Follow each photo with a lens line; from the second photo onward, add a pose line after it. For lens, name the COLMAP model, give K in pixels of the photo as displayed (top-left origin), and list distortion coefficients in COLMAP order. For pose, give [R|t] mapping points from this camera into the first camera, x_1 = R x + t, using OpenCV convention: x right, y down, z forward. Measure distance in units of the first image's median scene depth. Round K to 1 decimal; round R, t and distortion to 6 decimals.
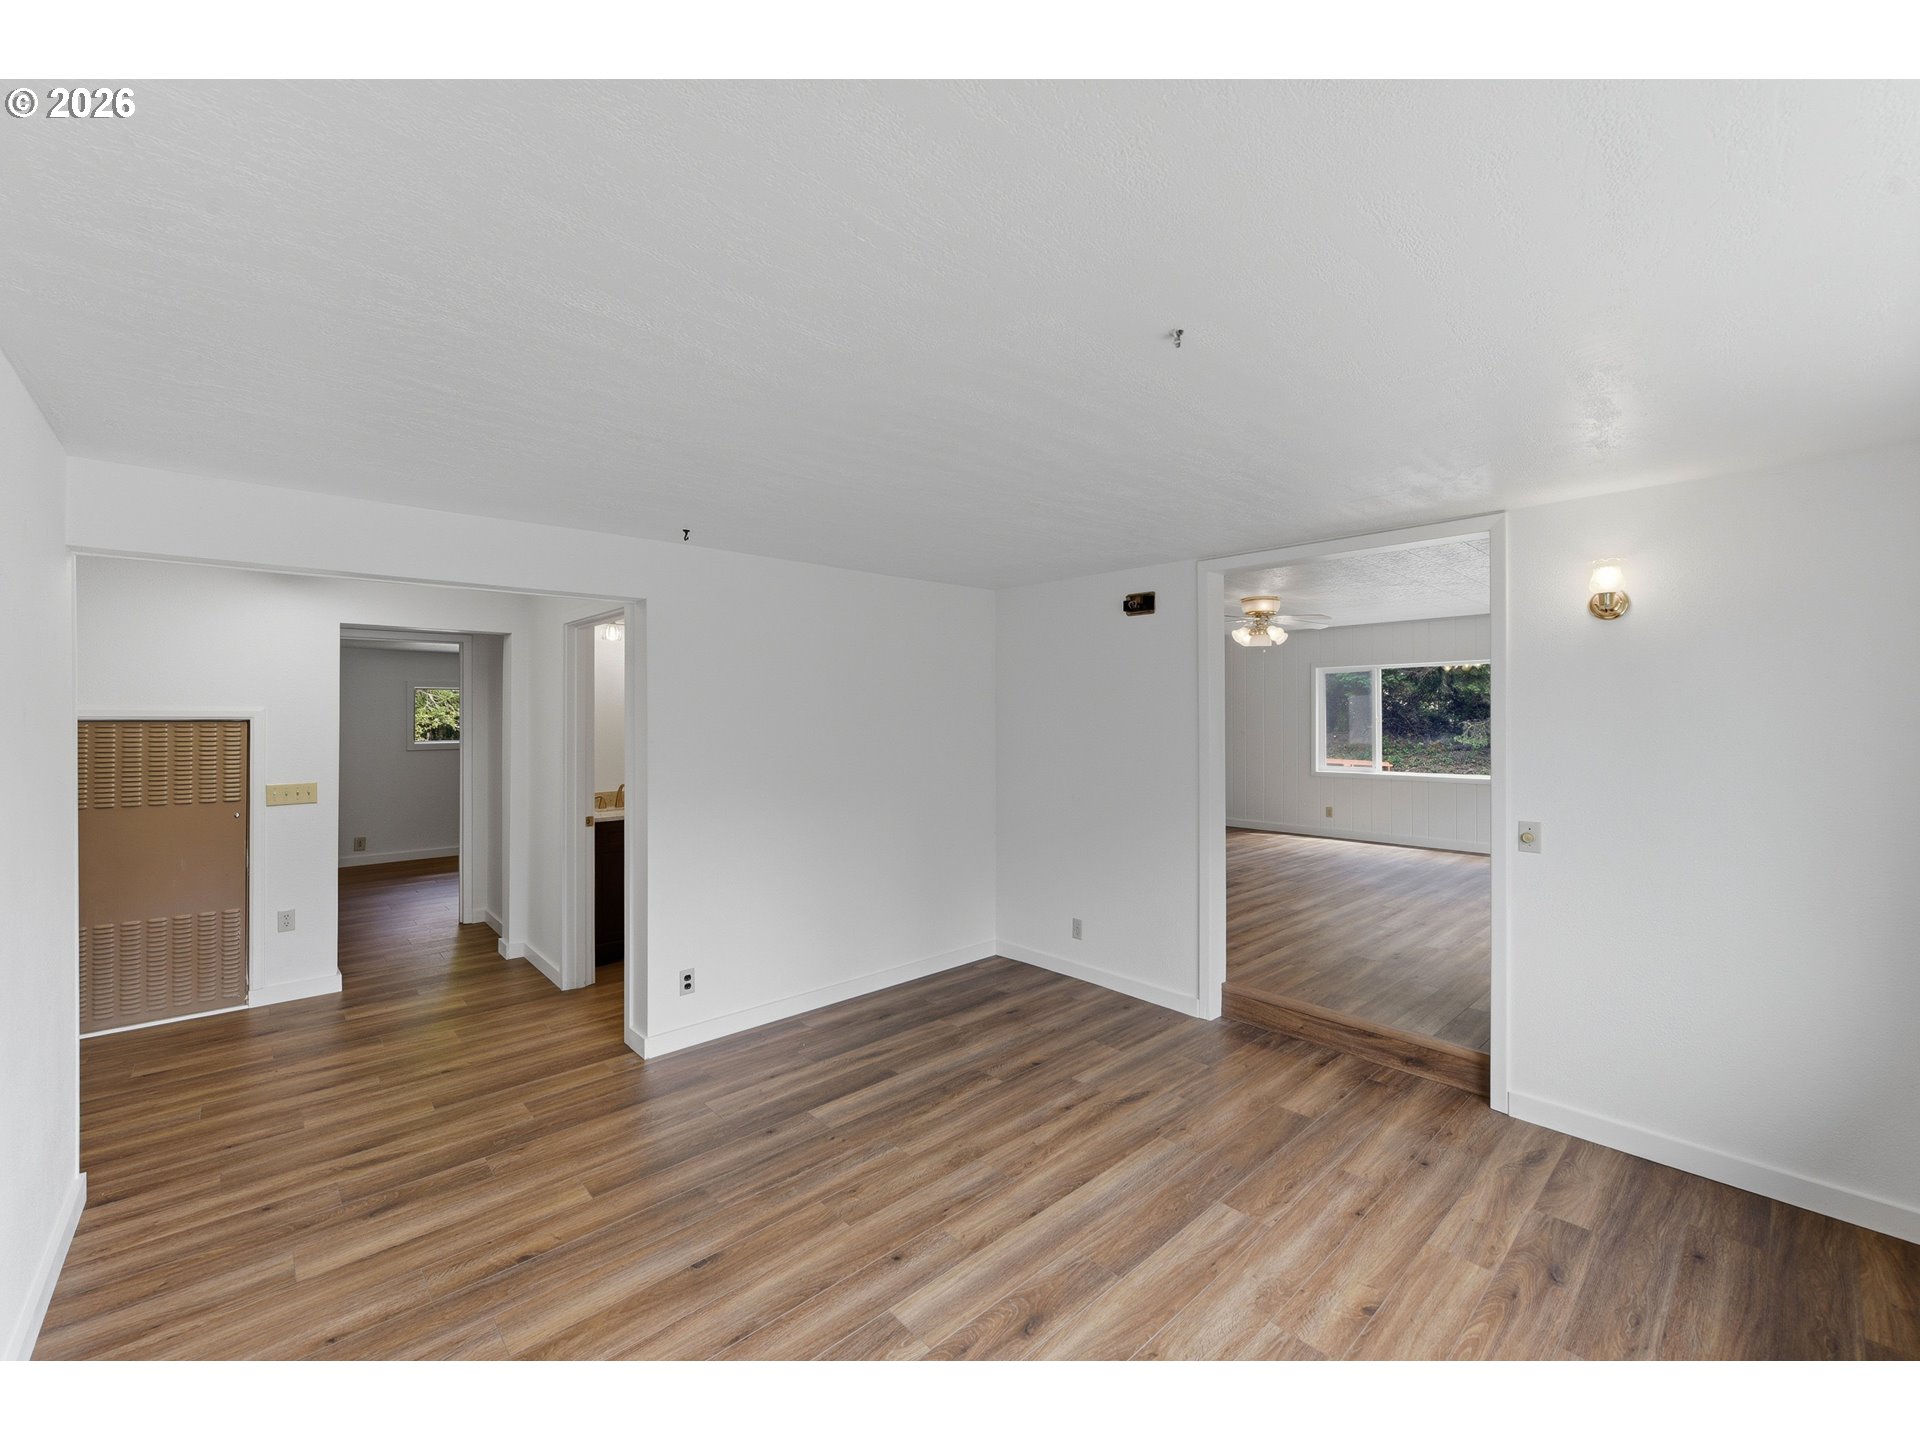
lens RADIAL K [[771.9, 0, 951.8], [0, 771.9, 712.2], [0, 0, 1]] dist [-0.003037, -0.000312]
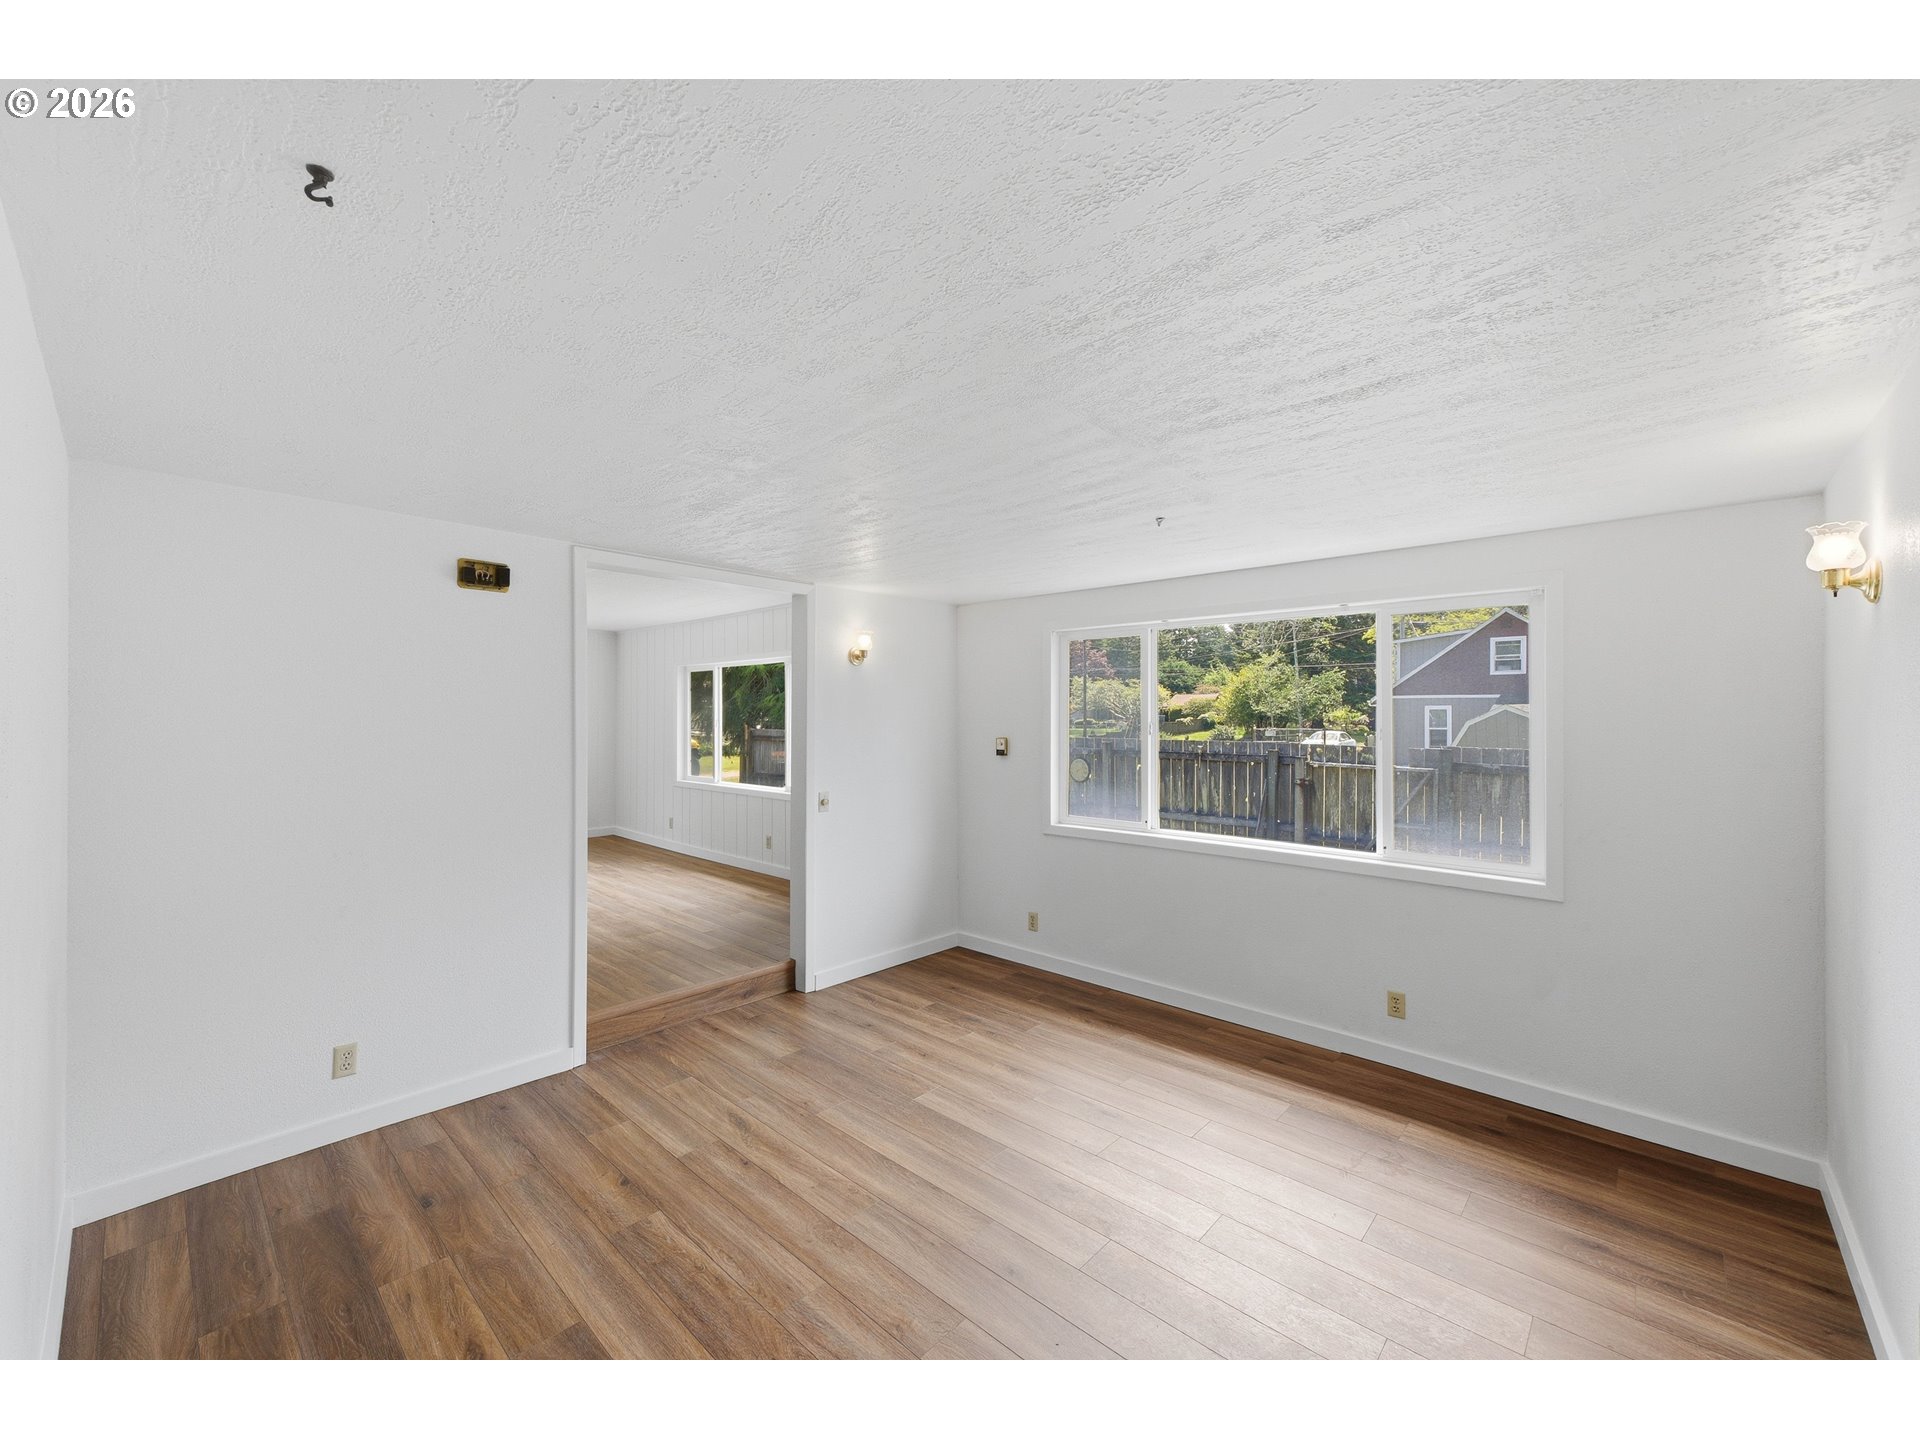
lens RADIAL K [[771.9, 0, 960.3], [0, 771.9, 716.4], [0, 0, 1]] dist [-0.003037, -0.000312]
pose [[-0.088720, -0.002868, 0.996053, -0.712824], [-0.010055, 0.999947, 0.001983, -0.010981], [-0.996006, -0.009839, -0.088744, 0.778622]]
